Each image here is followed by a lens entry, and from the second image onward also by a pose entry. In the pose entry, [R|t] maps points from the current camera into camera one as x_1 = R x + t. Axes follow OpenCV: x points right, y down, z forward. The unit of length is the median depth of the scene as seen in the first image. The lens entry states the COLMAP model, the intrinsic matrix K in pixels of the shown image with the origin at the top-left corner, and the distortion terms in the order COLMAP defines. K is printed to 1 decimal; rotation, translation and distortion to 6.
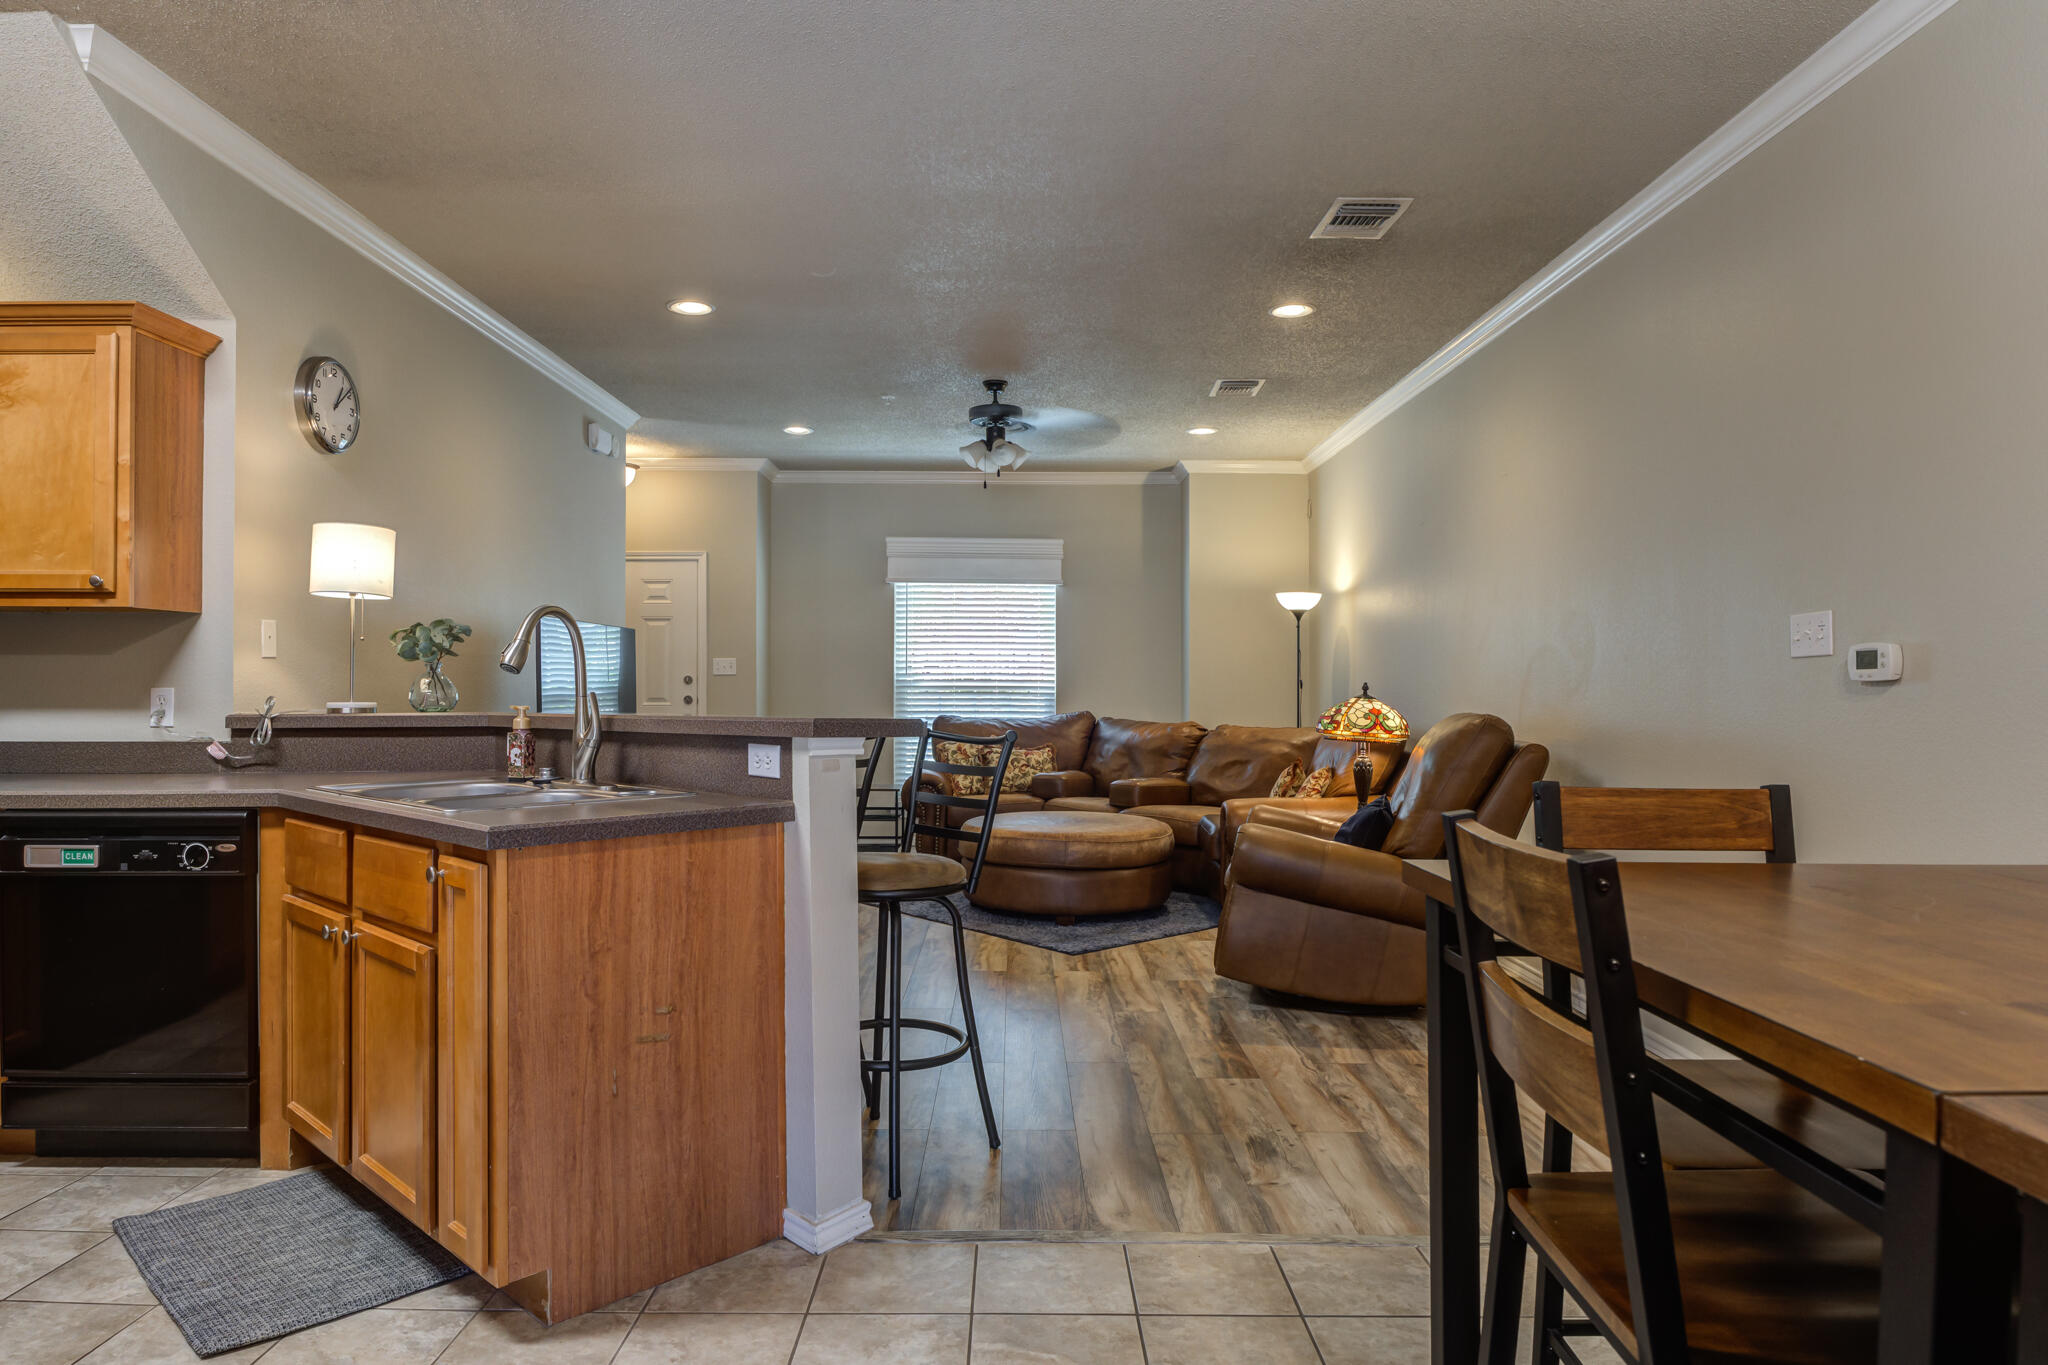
lens RADIAL K [[1229.5, 0, 1040.7], [0, 1229.5, 667.7], [0, 0, 1]] dist [-0.022077, -0.001200]
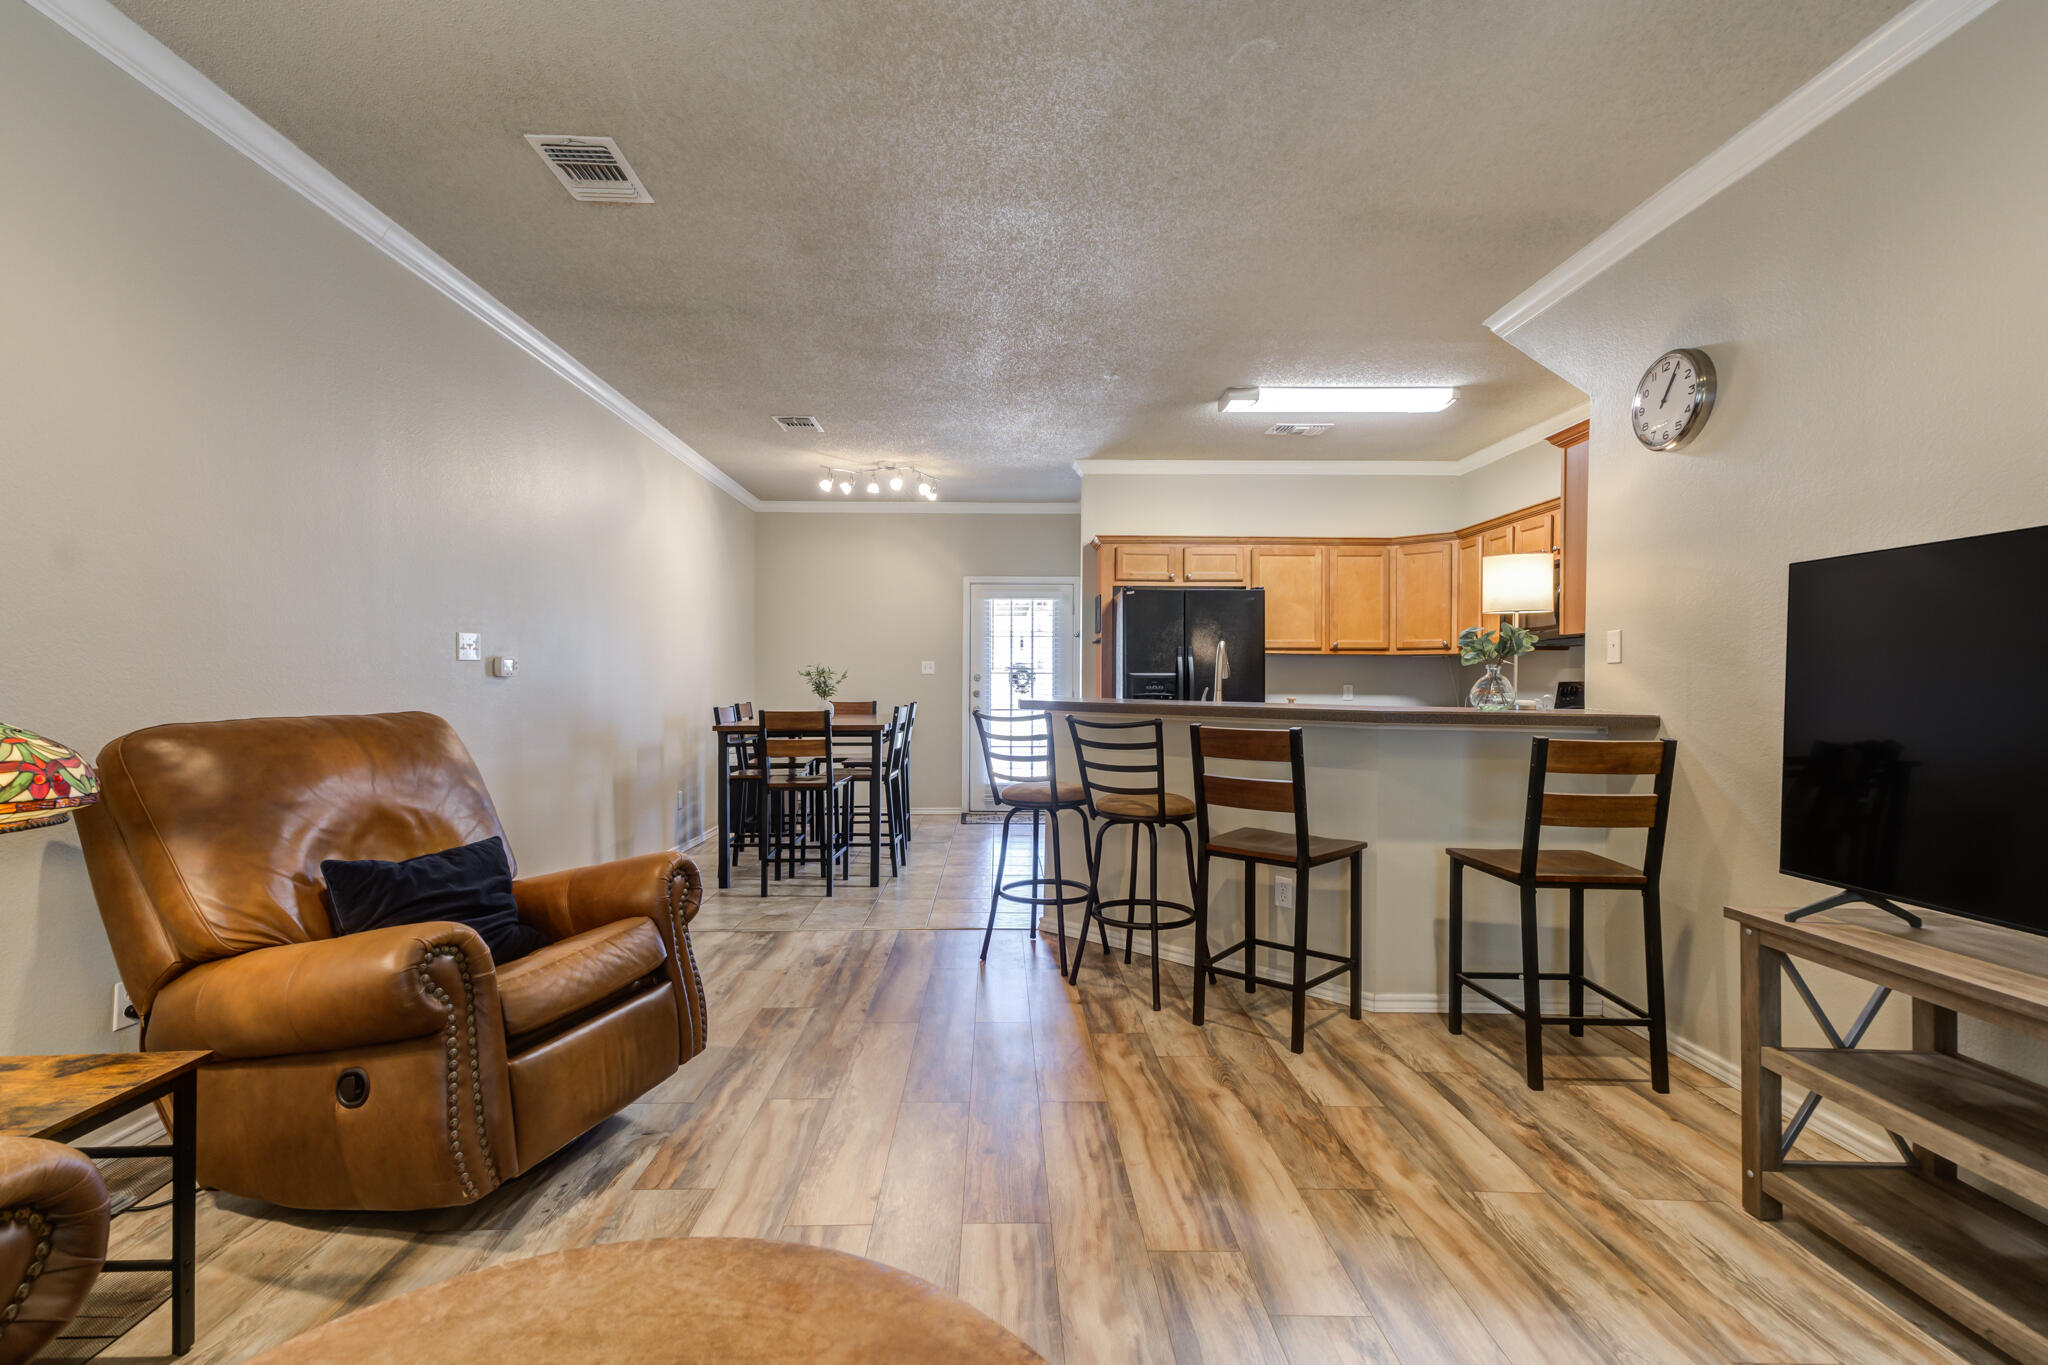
lens RADIAL K [[939.0, 0, 1006.3], [0, 939.0, 682.0], [0, 0, 1]] dist [0.020884, -0.005271]
pose [[-0.999875, -0.007862, 0.013738, -0.069965], [-0.008035, 0.999888, -0.012587, 0.026648], [-0.013637, -0.012696, -0.999826, 1.944105]]
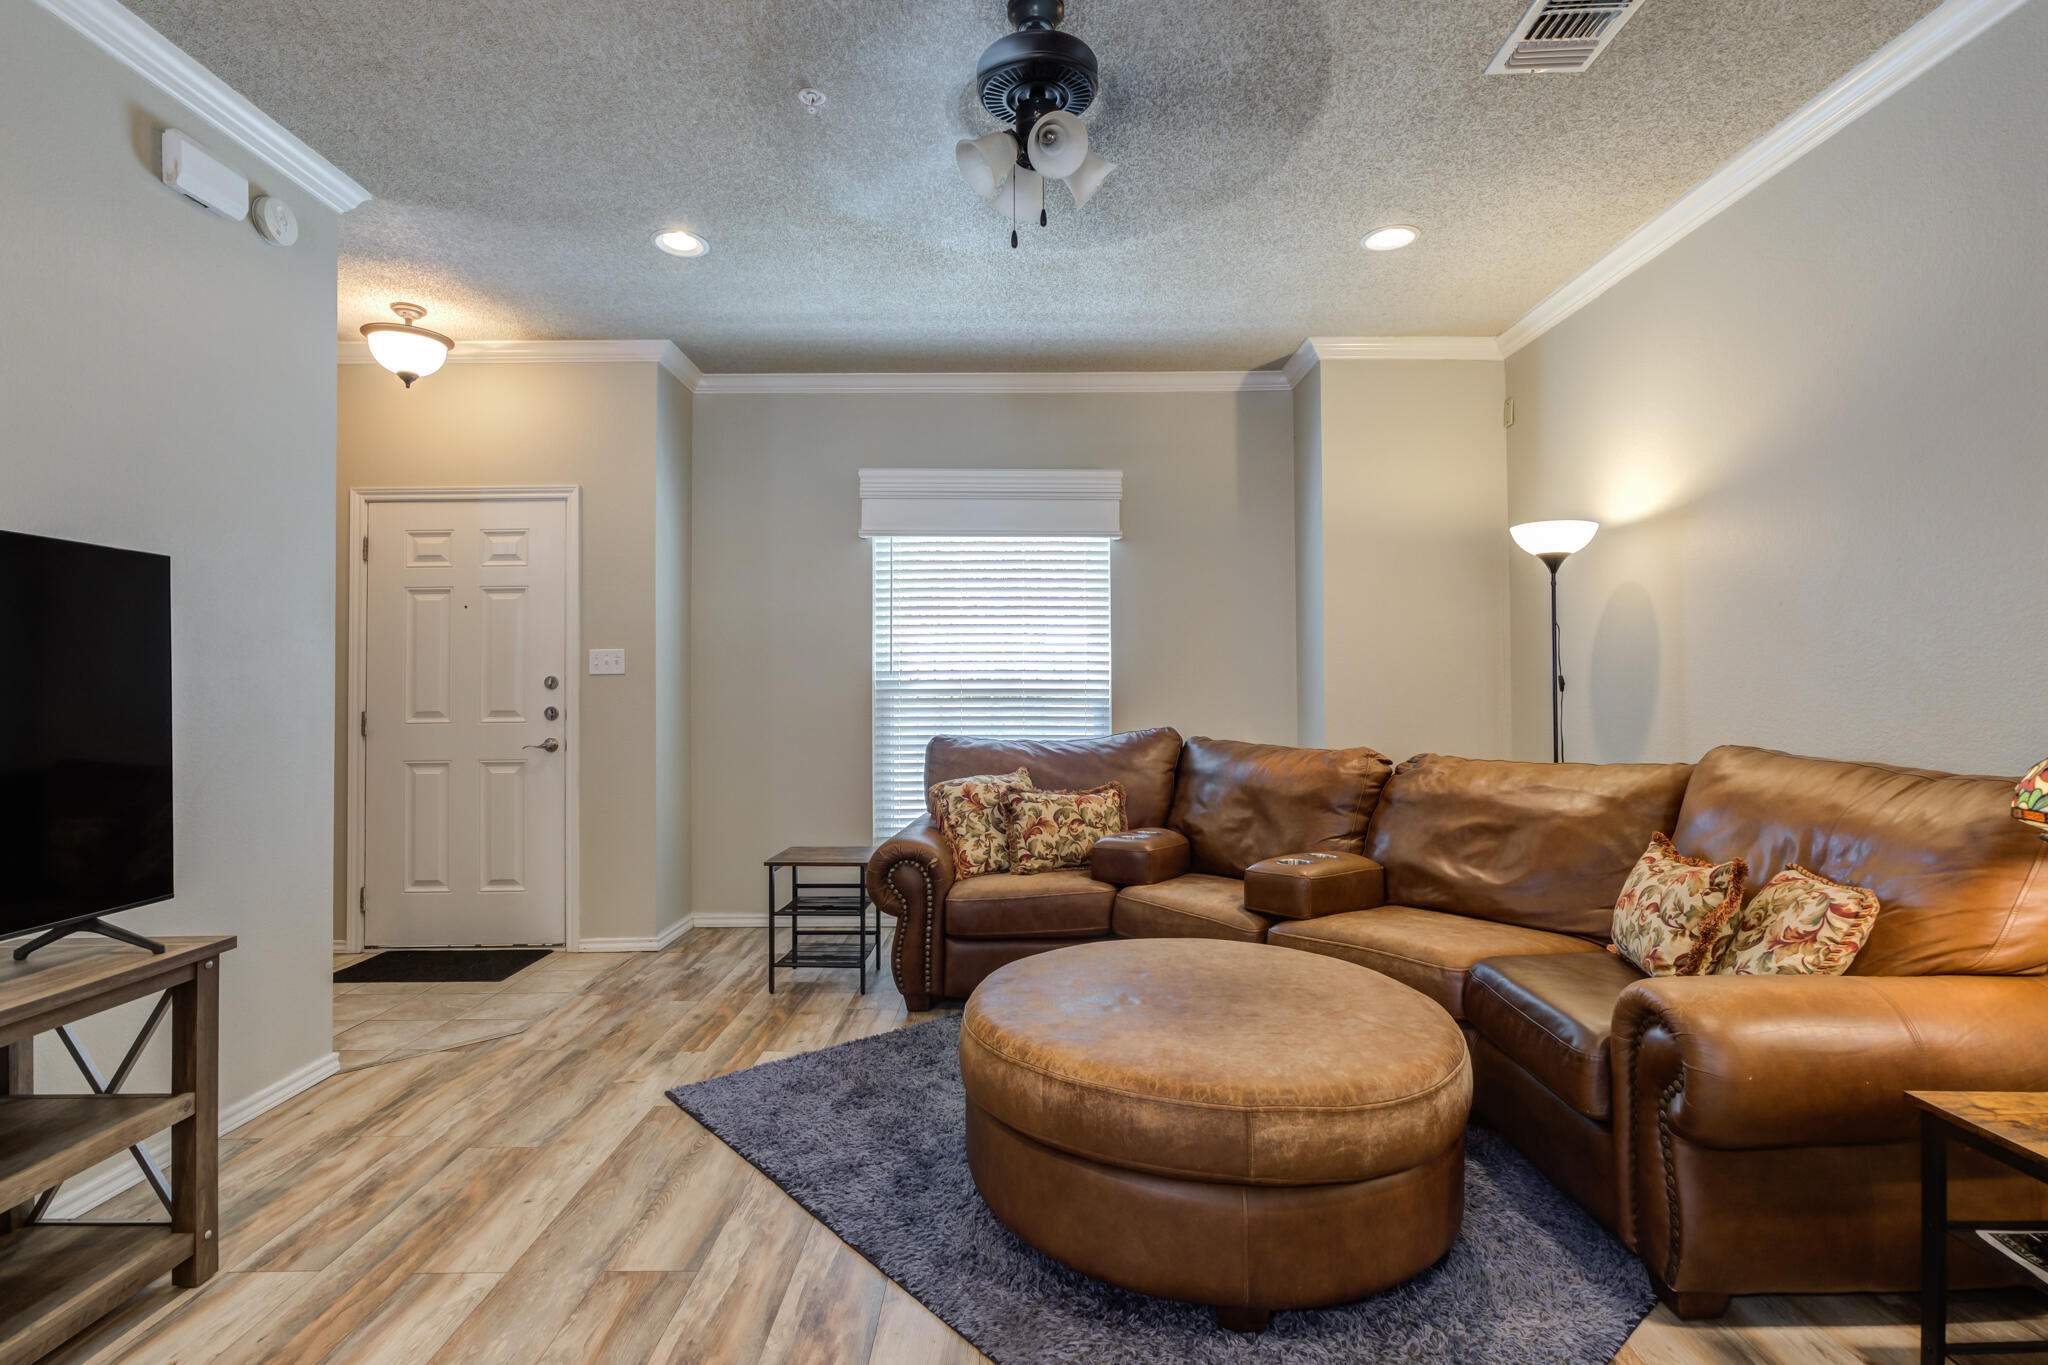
lens RADIAL K [[977.6, 0, 1014.3], [0, 977.6, 671.8], [0, 0, 1]] dist [-0.001241, 0.005146]
pose [[0.999576, -0.006695, -0.028340, -0.063907], [0.006676, 0.999977, -0.000748, 0.014769], [0.028344, 0.000559, 0.999598, 1.140818]]
